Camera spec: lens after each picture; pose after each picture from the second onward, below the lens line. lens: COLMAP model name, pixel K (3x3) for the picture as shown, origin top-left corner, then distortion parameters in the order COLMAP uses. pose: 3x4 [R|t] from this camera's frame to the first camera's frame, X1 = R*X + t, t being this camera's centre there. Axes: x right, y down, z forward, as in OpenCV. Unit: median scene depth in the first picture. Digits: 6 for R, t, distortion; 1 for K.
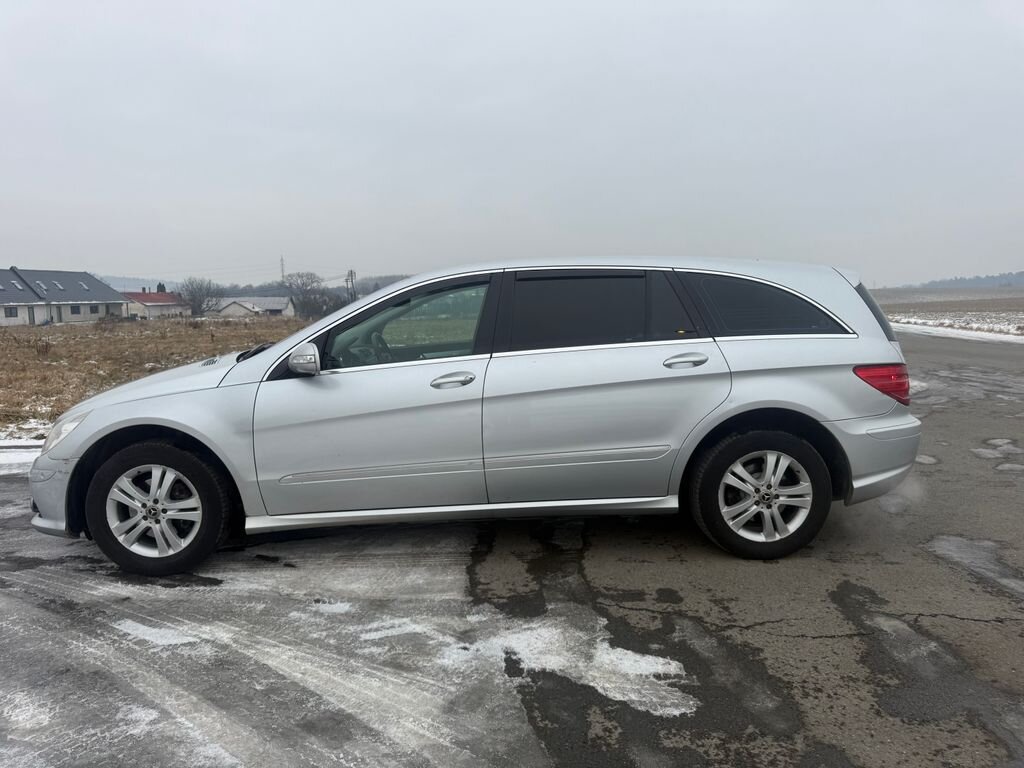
lens RADIAL K [[720.8, 0, 508.2], [0, 720.8, 383.3], [0, 0, 1]] dist [0.064104, -0.066175]
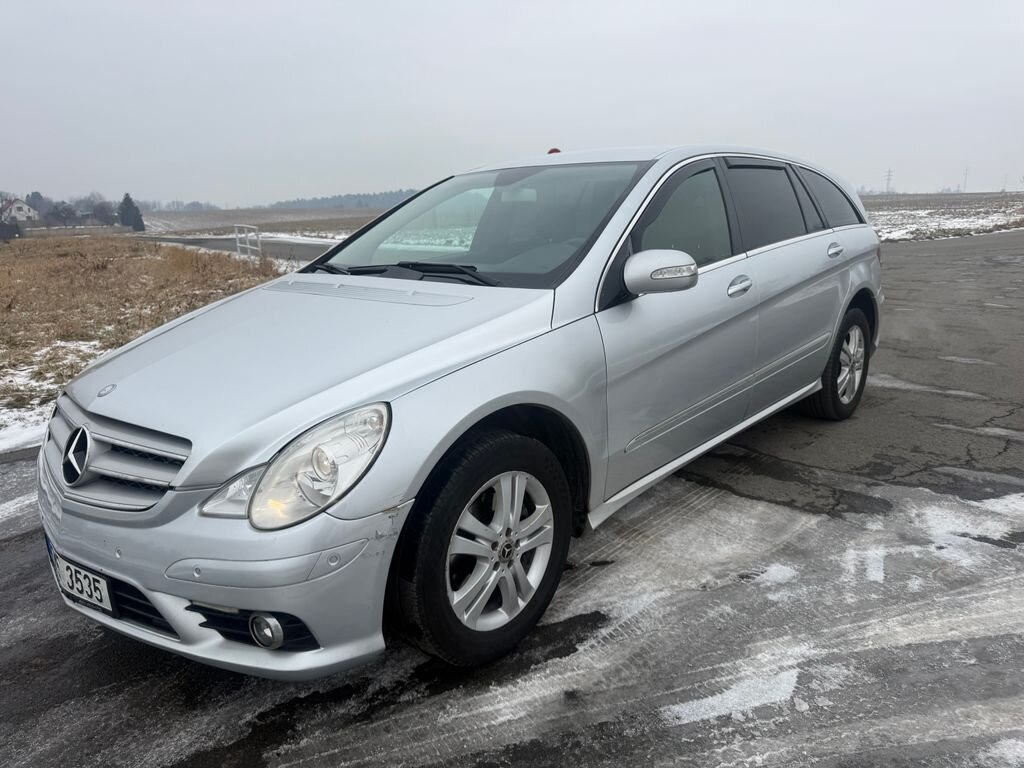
lens RADIAL K [[720.8, 0, 508.2], [0, 720.8, 383.3], [0, 0, 1]] dist [0.064104, -0.066175]
pose [[0.658696, -0.170609, 0.732811, -1.002434], [0.091972, 0.984906, 0.146631, -0.049137], [-0.746767, -0.029187, 0.664445, 0.689995]]
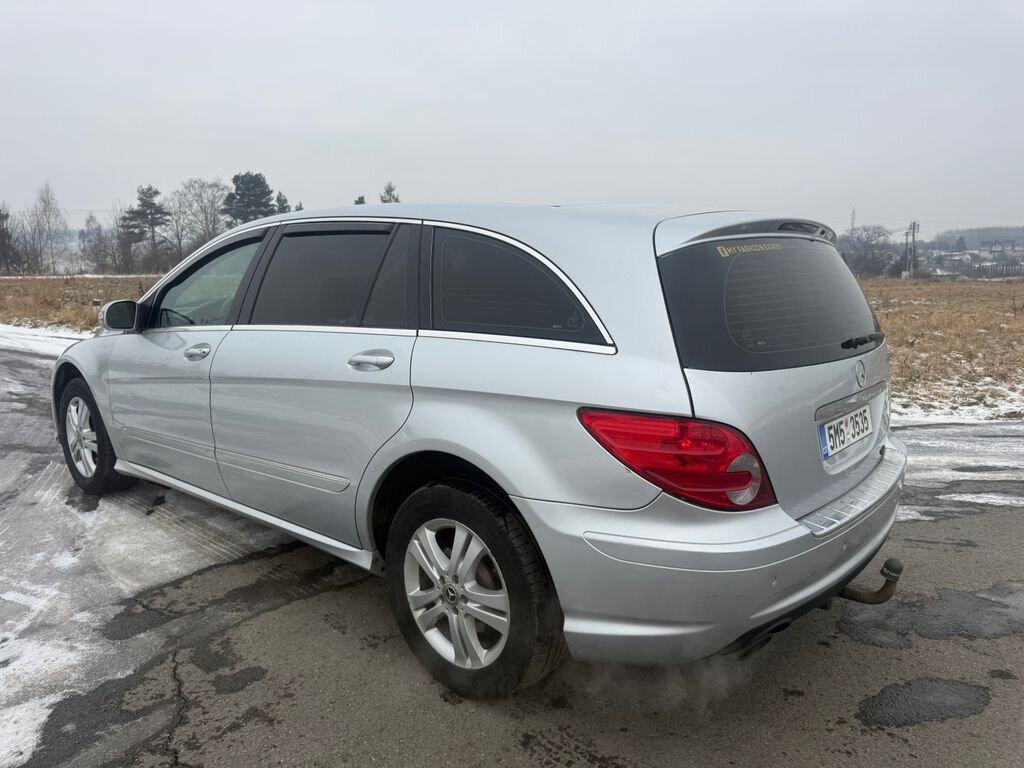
lens RADIAL K [[732.4, 0, 509.7], [0, 732.4, 387.8], [0, 0, 1]] dist [0.058534, -0.055134]
pose [[0.744063, 0.138695, -0.653554, 0.865236], [-0.096858, 0.990274, 0.099880, -0.094619], [0.661051, -0.011015, 0.750260, 0.630159]]
